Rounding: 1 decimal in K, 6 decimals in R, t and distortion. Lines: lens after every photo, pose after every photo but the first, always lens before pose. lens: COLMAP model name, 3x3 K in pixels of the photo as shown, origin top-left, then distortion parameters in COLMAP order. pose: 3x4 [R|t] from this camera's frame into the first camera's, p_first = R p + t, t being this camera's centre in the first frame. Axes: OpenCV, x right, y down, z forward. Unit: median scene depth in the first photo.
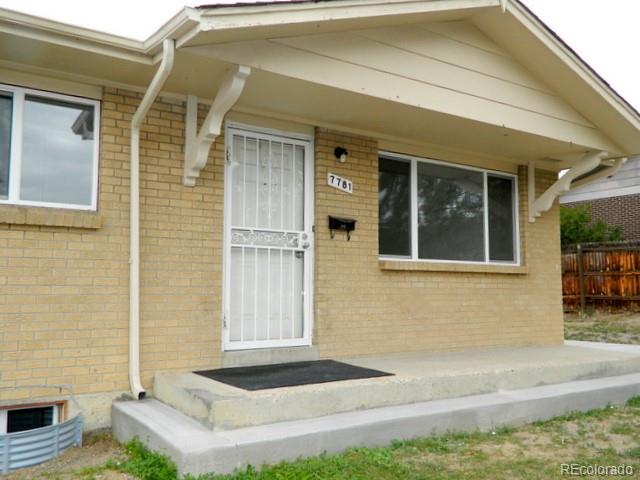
lens RADIAL K [[604.1, 0, 320.0], [0, 604.1, 240.0], [0, 0, 1]] dist [0.014771, 0.004196]
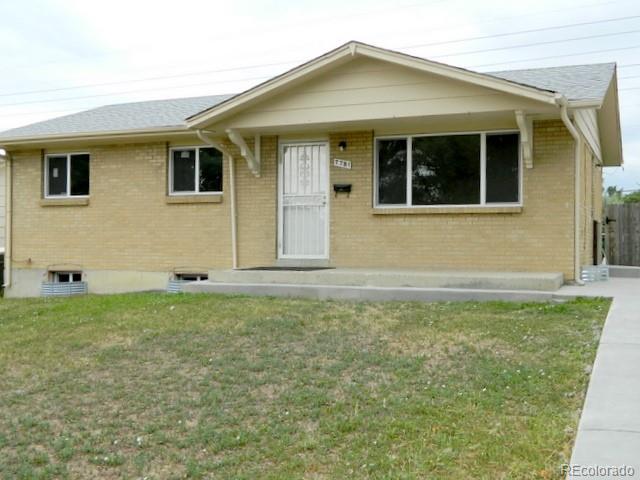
lens RADIAL K [[764.6, 0, 320.0], [0, 764.6, 240.0], [0, 0, 1]] dist [-0.015542, -0.009022]
pose [[0.532194, -0.003434, -0.846615, 1.657041], [0.070395, 0.996708, 0.040209, 0.024919], [0.843691, -0.080996, 0.530684, -0.173766]]
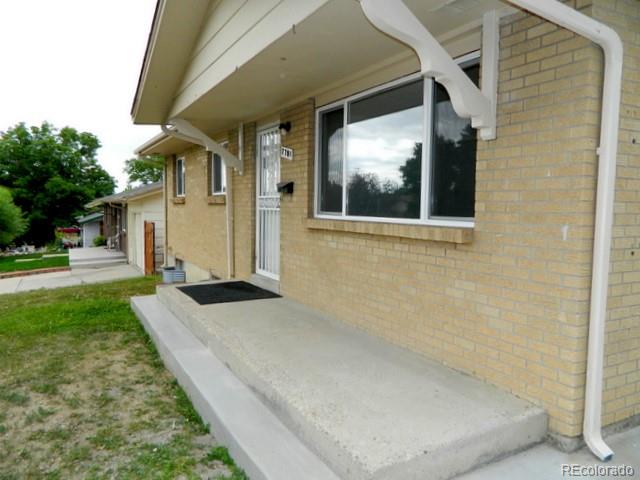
lens RADIAL K [[478.3, 0, 320.0], [0, 478.3, 240.0], [0, 0, 1]] dist [-0.003484, -0.001892]
pose [[-0.104389, 0.071231, -0.991982, 0.899644], [0.078338, 0.994922, 0.063198, 0.019708], [0.991446, -0.071113, -0.109439, 1.073180]]
